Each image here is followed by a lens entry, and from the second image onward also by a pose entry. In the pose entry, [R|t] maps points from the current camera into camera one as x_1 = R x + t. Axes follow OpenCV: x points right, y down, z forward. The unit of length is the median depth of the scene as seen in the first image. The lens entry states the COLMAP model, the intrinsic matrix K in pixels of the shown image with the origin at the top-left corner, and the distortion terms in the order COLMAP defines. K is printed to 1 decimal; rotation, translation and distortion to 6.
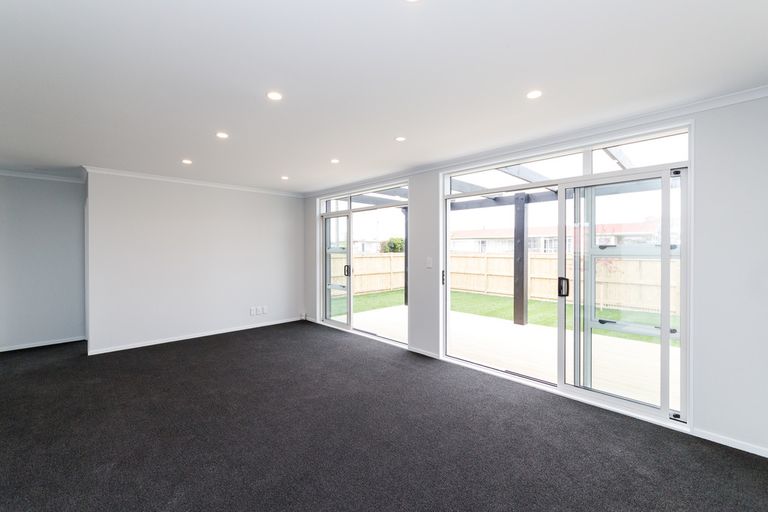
lens RADIAL K [[326.2, 0, 379.1], [0, 326.2, 252.1], [0, 0, 1]] dist [-0.003598, -0.000270]
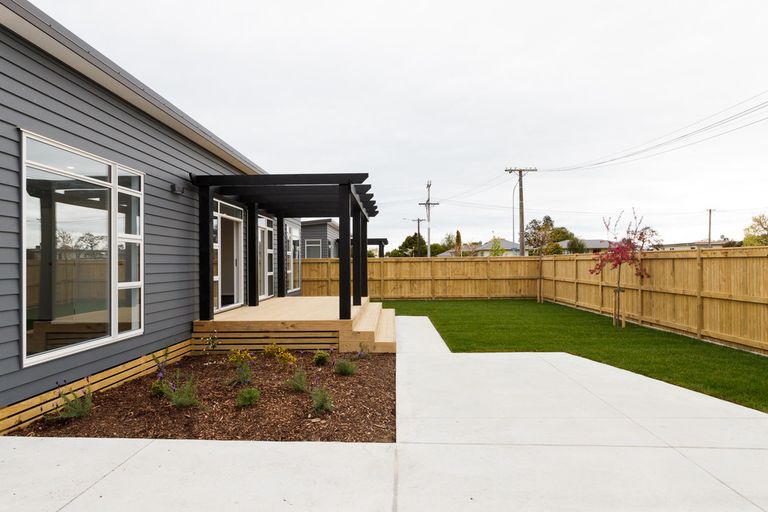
lens RADIAL K [[463.7, 0, 387.7], [0, 463.7, 258.5], [0, 0, 1]] dist [-0.003136, -0.000567]
pose [[0.710548, -0.013924, -0.703511, 1.852902], [0.004139, 0.999870, -0.015609, 0.066668], [0.703637, 0.008179, 0.710513, -0.196109]]
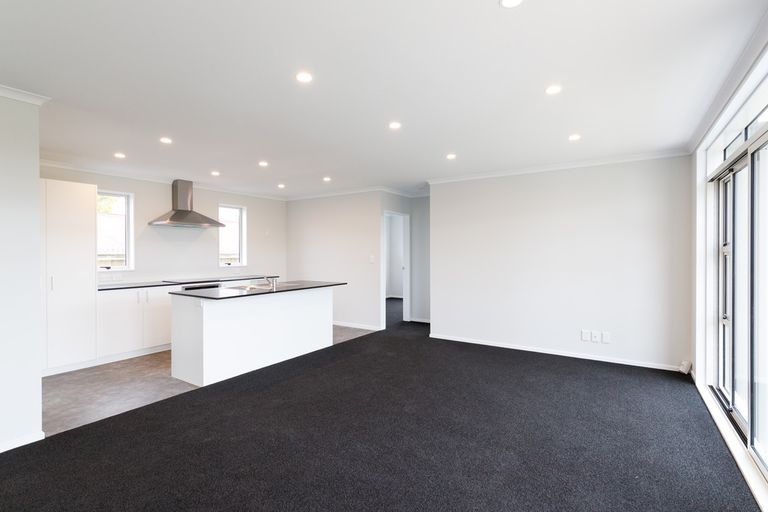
lens RADIAL K [[366.8, 0, 383.7], [0, 366.8, 254.1], [0, 0, 1]] dist [-0.028690, -0.000381]
pose [[0.224382, 0.002802, -0.974497, 0.266589], [-0.009920, 0.999951, 0.000591, 0.007832], [0.974451, 0.009534, 0.224399, 0.366456]]
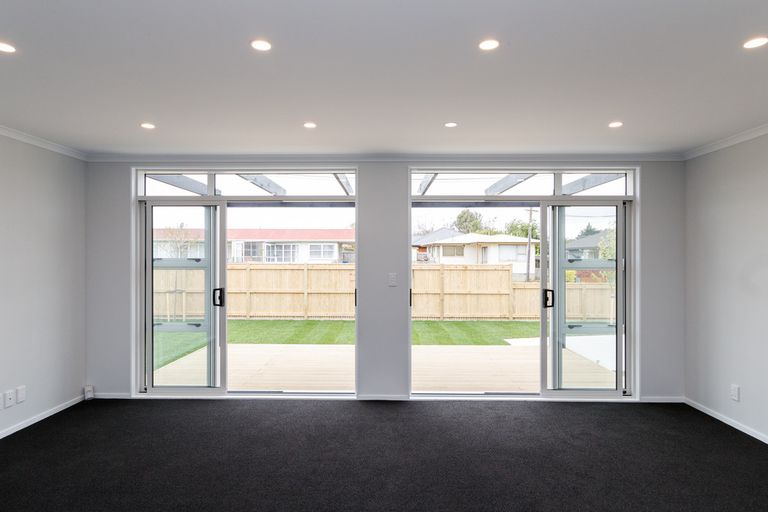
lens RADIAL K [[447.3, 0, 383.5], [0, 447.3, 252.8], [0, 0, 1]] dist [0.000949, -0.000241]
pose [[0.698590, 0.007976, 0.715478, -0.427754], [0.004016, 0.999878, -0.015068, -0.010151], [-0.715511, 0.013399, 0.698473, 0.183991]]
